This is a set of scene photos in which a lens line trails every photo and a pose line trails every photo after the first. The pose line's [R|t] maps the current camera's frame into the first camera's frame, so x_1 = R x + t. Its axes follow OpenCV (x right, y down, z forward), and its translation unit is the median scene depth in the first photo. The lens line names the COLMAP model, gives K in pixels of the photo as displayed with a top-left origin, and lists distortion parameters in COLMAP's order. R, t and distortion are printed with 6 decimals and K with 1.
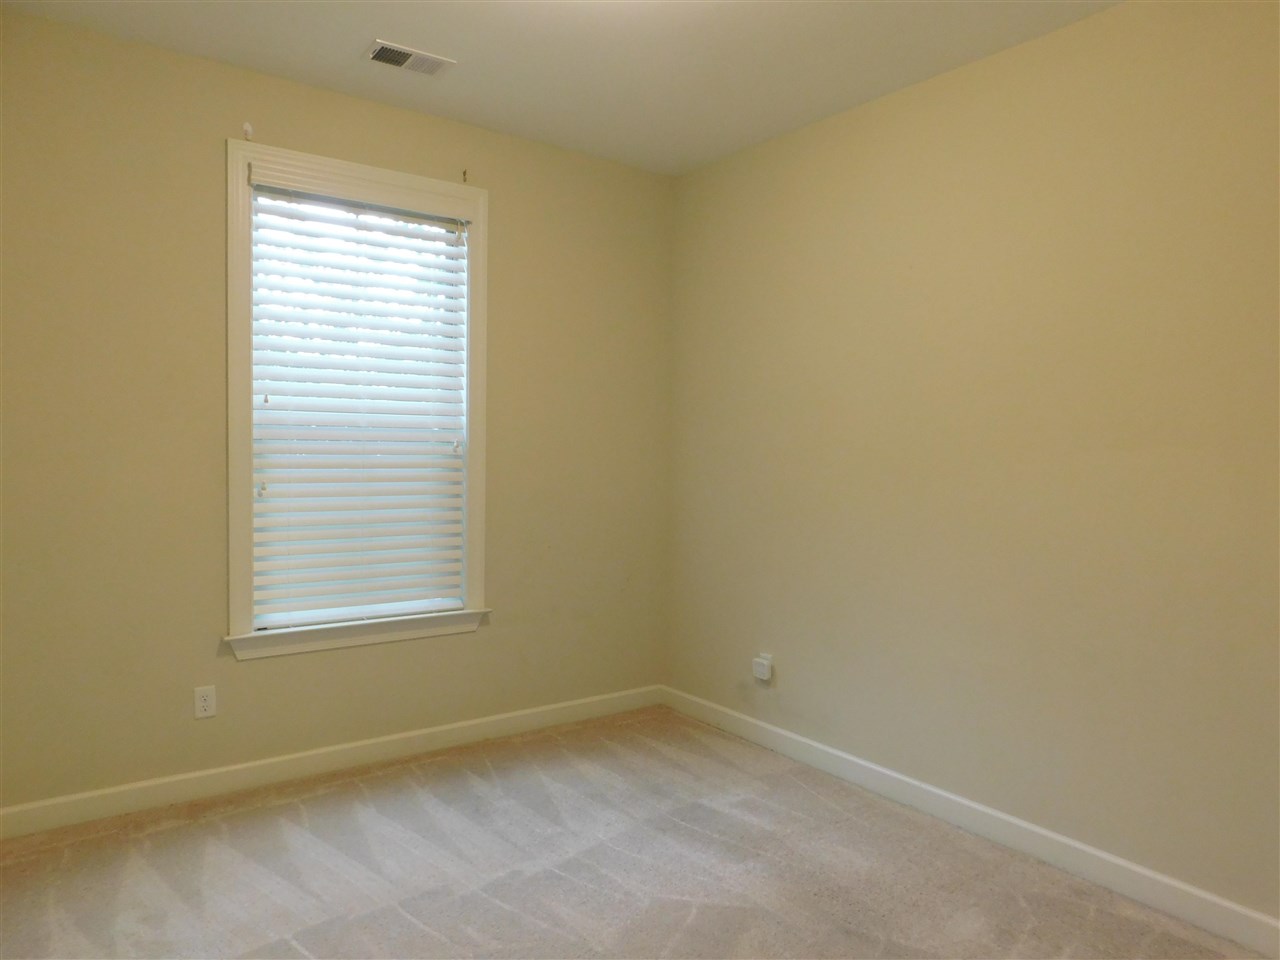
lens RADIAL K [[856.2, 0, 640.0], [0, 856.2, 480.0], [0, 0, 1]] dist [-0.059954, 0.056922]
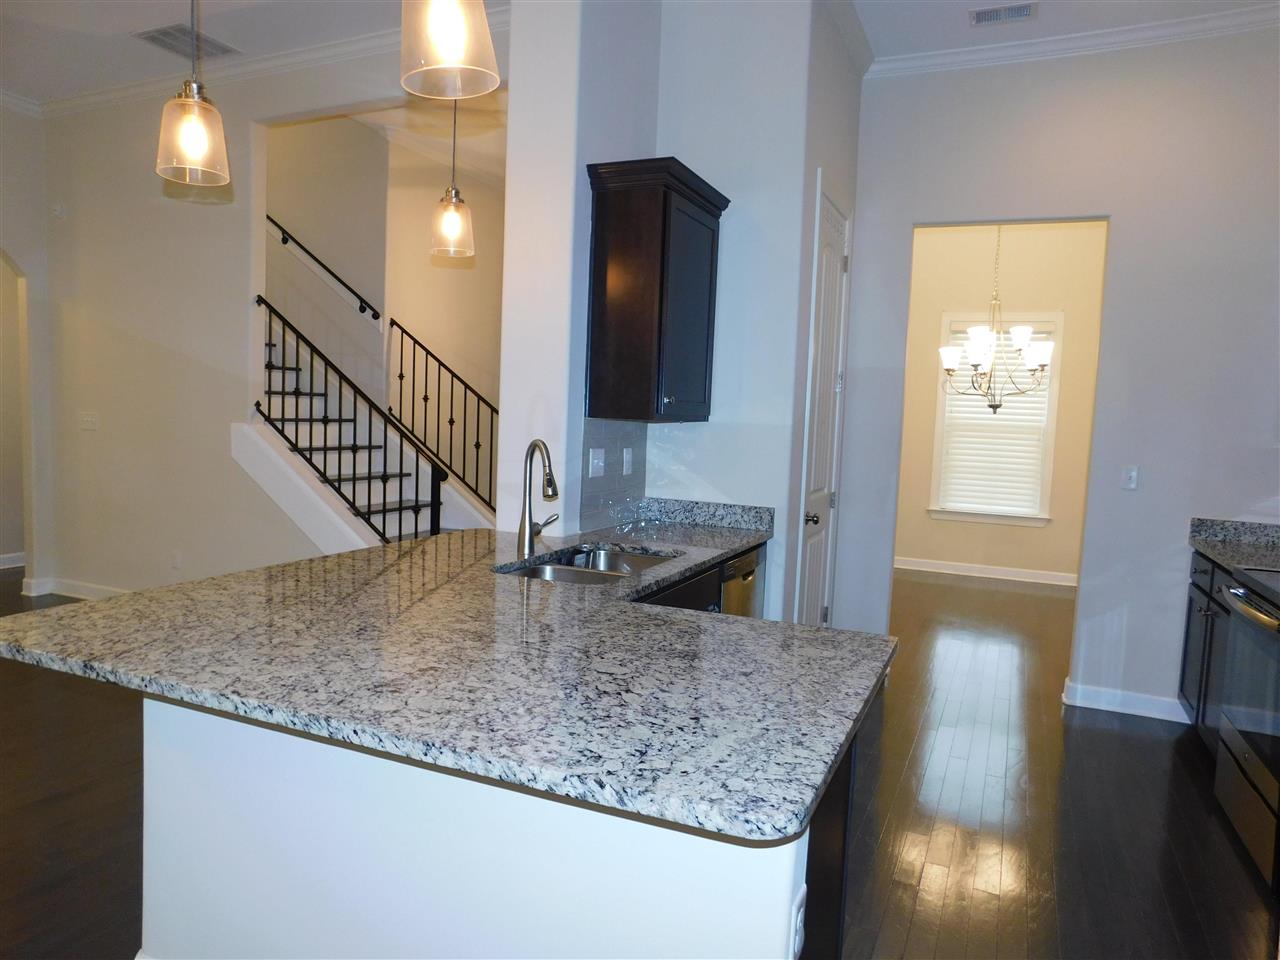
lens RADIAL K [[856.2, 0, 640.0], [0, 856.2, 480.0], [0, 0, 1]] dist [-0.059954, 0.056922]
pose [[0.510214, 0.076276, -0.856659, 1.218157], [-0.067089, 0.996554, 0.048775, 0.033721], [0.857427, 0.032586, 0.513573, -1.033593]]
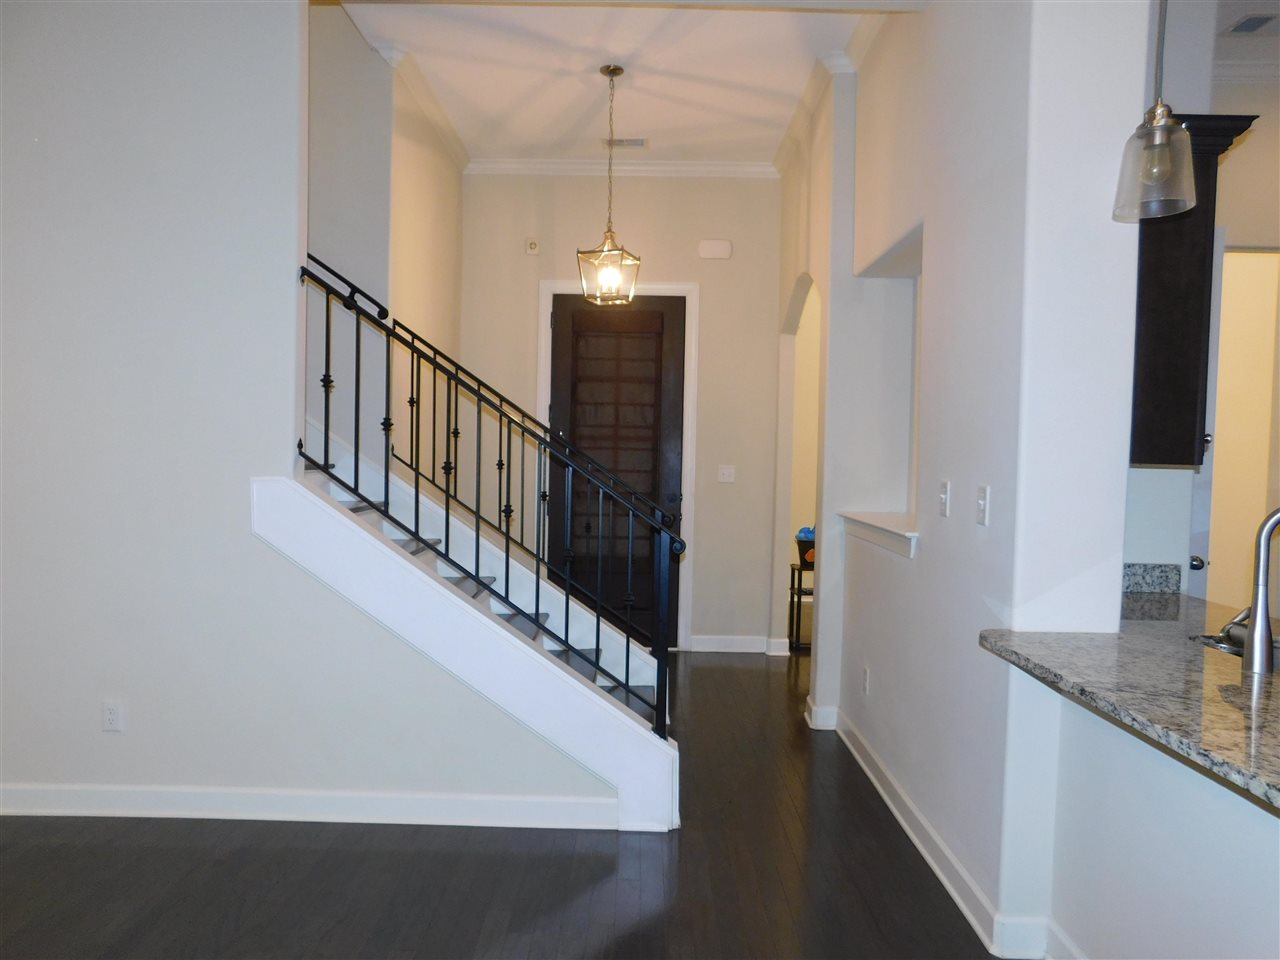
lens RADIAL K [[856.2, 0, 640.0], [0, 856.2, 480.0], [0, 0, 1]] dist [-0.059954, 0.056922]
pose [[0.808829, 0.027942, -0.587380, 0.391169], [-0.037687, 0.999280, -0.004360, 0.048433], [0.586835, 0.025664, 0.809300, -1.392838]]
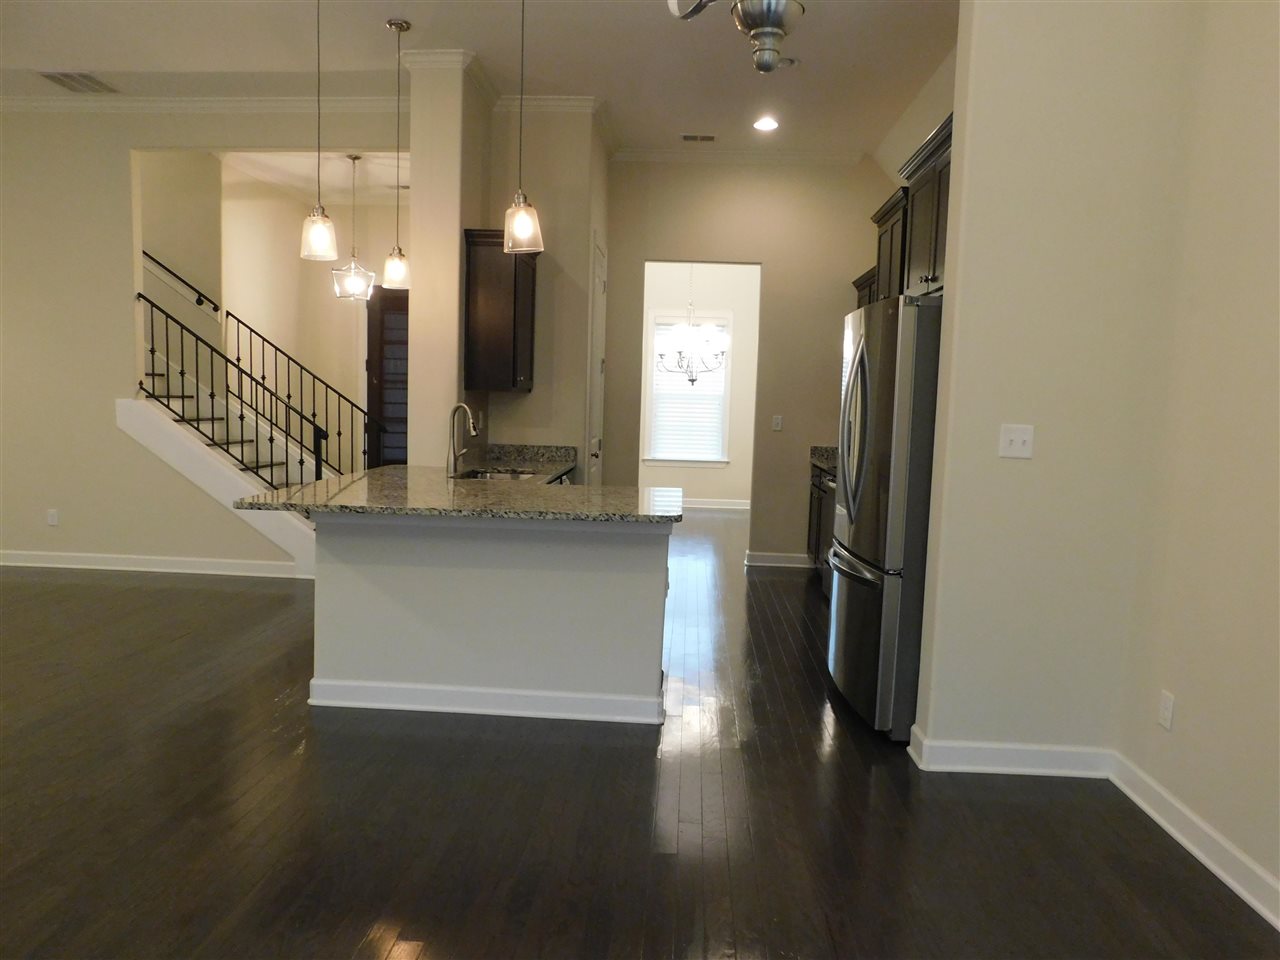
lens RADIAL K [[856.2, 0, 640.0], [0, 856.2, 480.0], [0, 0, 1]] dist [-0.059954, 0.056922]
pose [[0.782990, 0.071045, -0.617964, 1.559204], [-0.044287, 0.997302, 0.058543, 0.073459], [0.620456, -0.018471, 0.784024, -1.627764]]
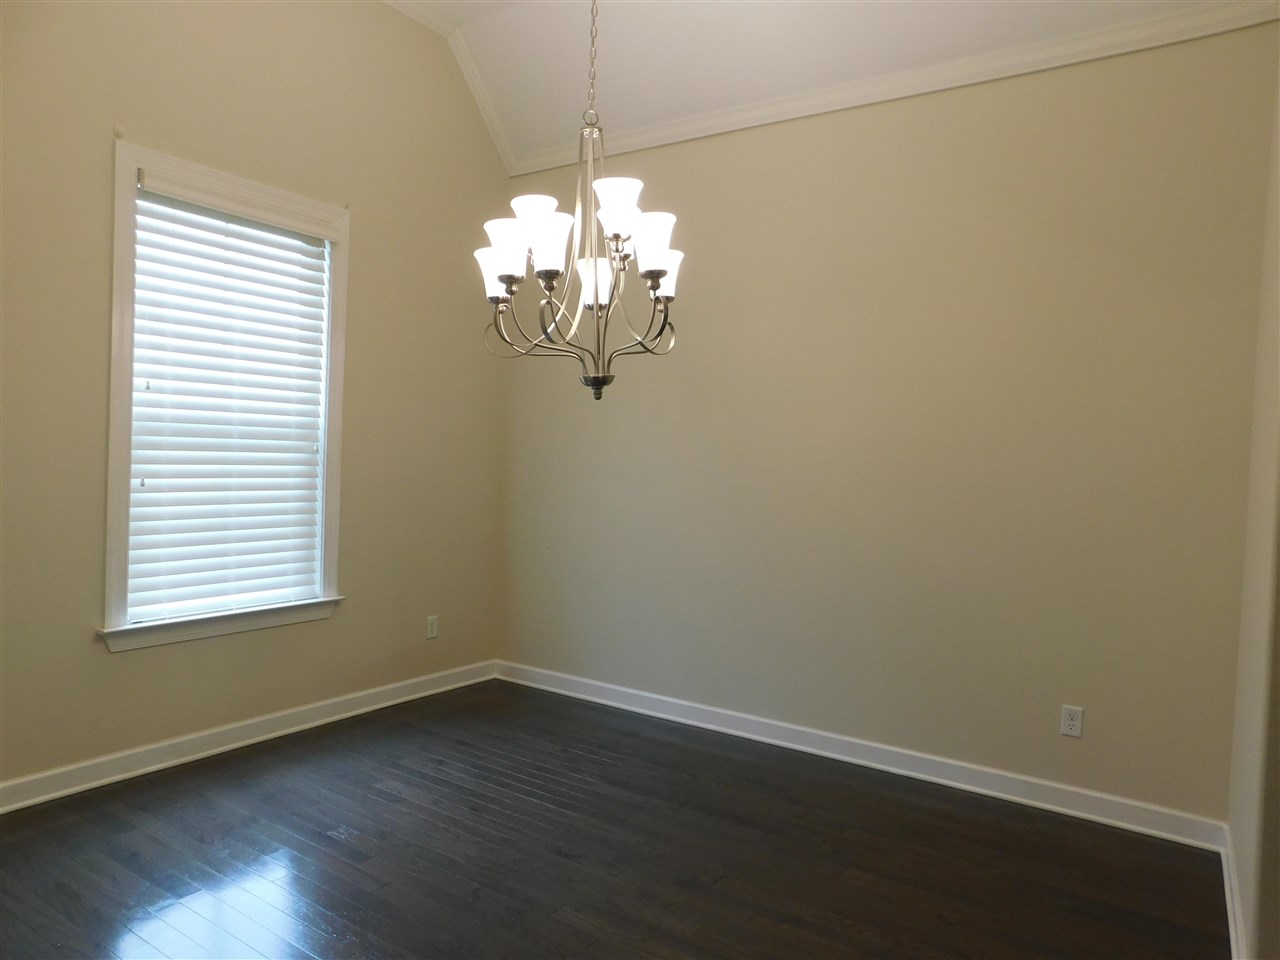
lens RADIAL K [[856.2, 0, 640.0], [0, 856.2, 480.0], [0, 0, 1]] dist [-0.059954, 0.056922]
pose [[0.937984, 0.010640, 0.346515, -0.231852], [-0.009798, 0.999943, -0.004182, 0.004454], [-0.346540, 0.000527, 0.938035, -0.166421]]
